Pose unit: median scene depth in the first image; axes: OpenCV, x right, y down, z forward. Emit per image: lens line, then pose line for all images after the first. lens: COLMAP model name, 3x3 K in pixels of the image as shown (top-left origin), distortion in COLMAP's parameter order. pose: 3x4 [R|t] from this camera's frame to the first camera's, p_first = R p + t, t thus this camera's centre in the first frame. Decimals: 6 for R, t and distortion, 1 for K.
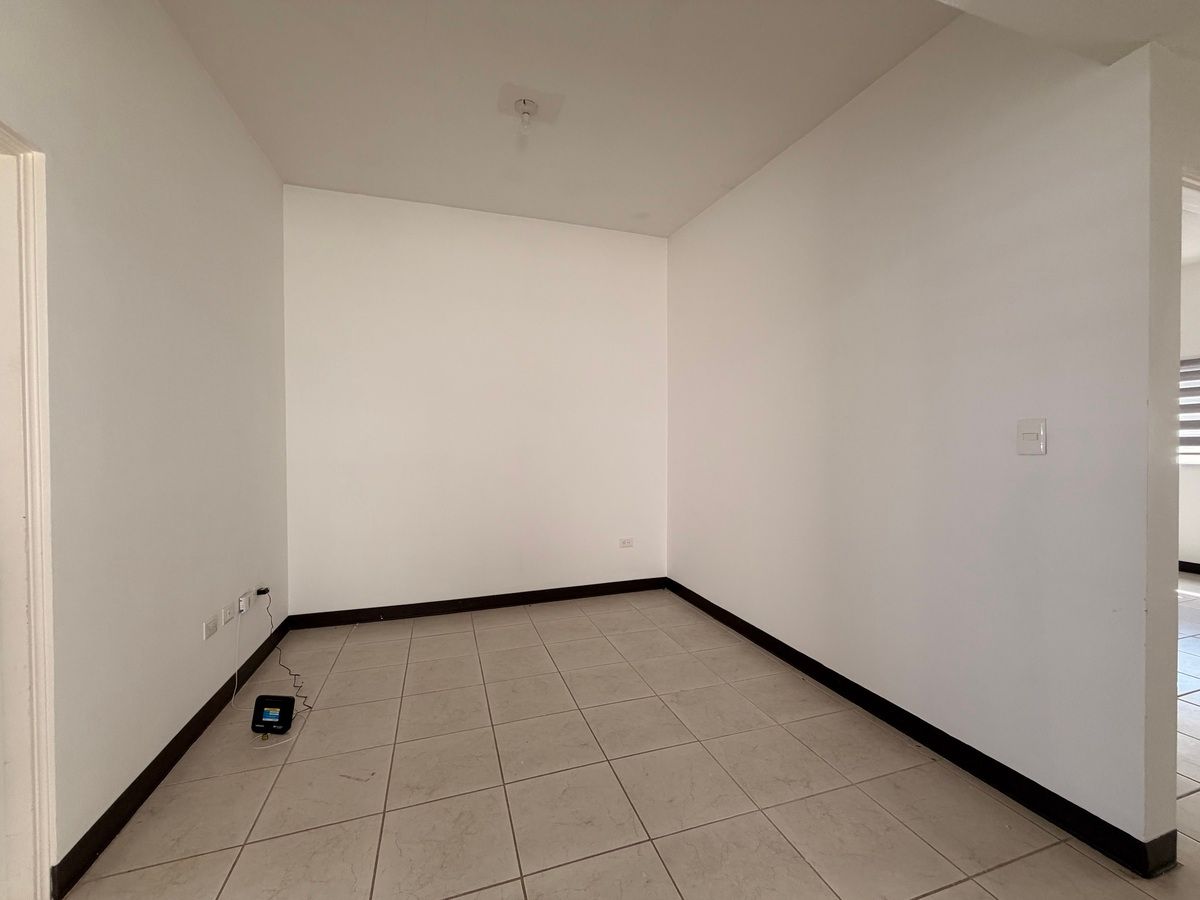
lens RADIAL K [[479.4, 0, 597.4], [0, 479.4, 449.5], [0, 0, 1]] dist [0.000369, -0.000011]
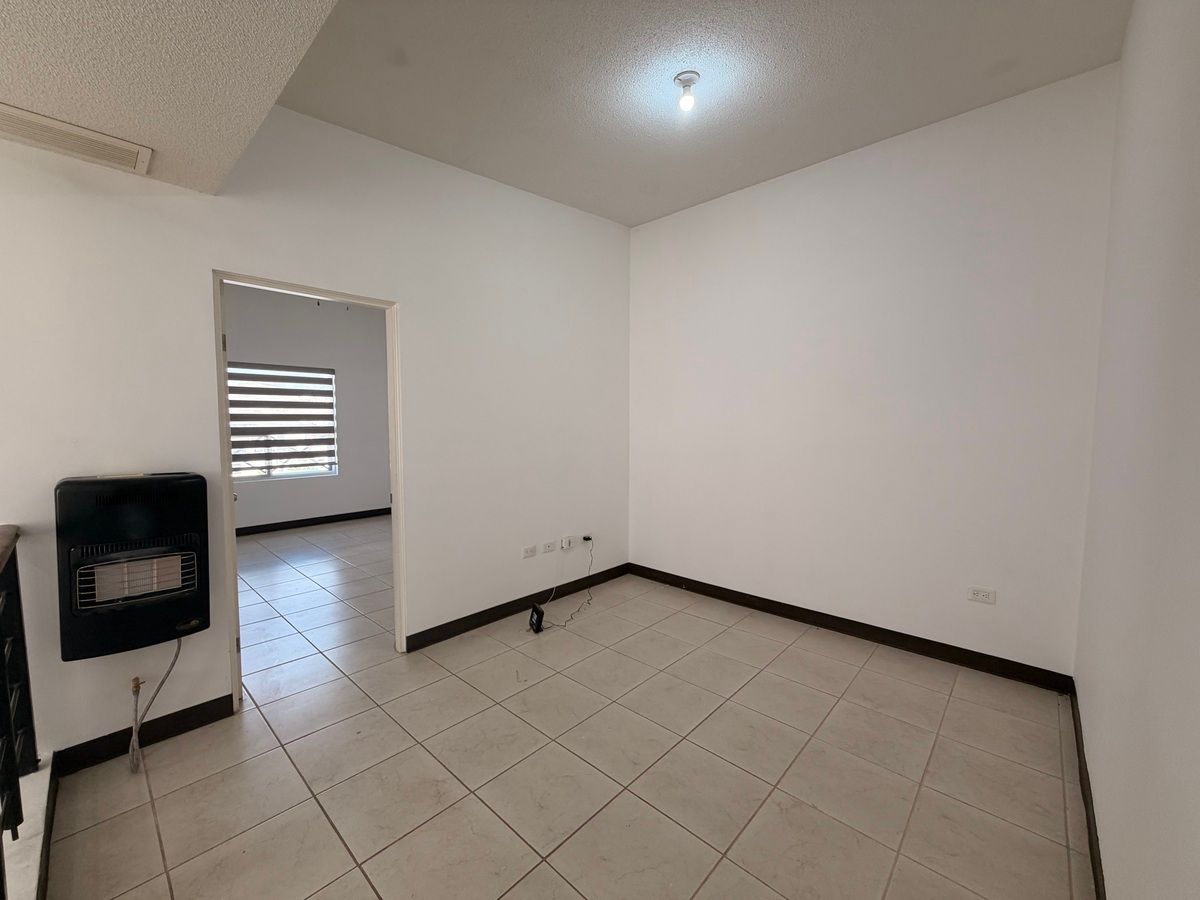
lens RADIAL K [[479.4, 0, 597.4], [0, 479.4, 449.5], [0, 0, 1]] dist [0.000369, -0.000011]
pose [[0.482848, 0.054847, -0.873985, 0.620140], [-0.011387, 0.998346, 0.056360, -0.053704], [0.875630, -0.017261, 0.482674, 0.402789]]
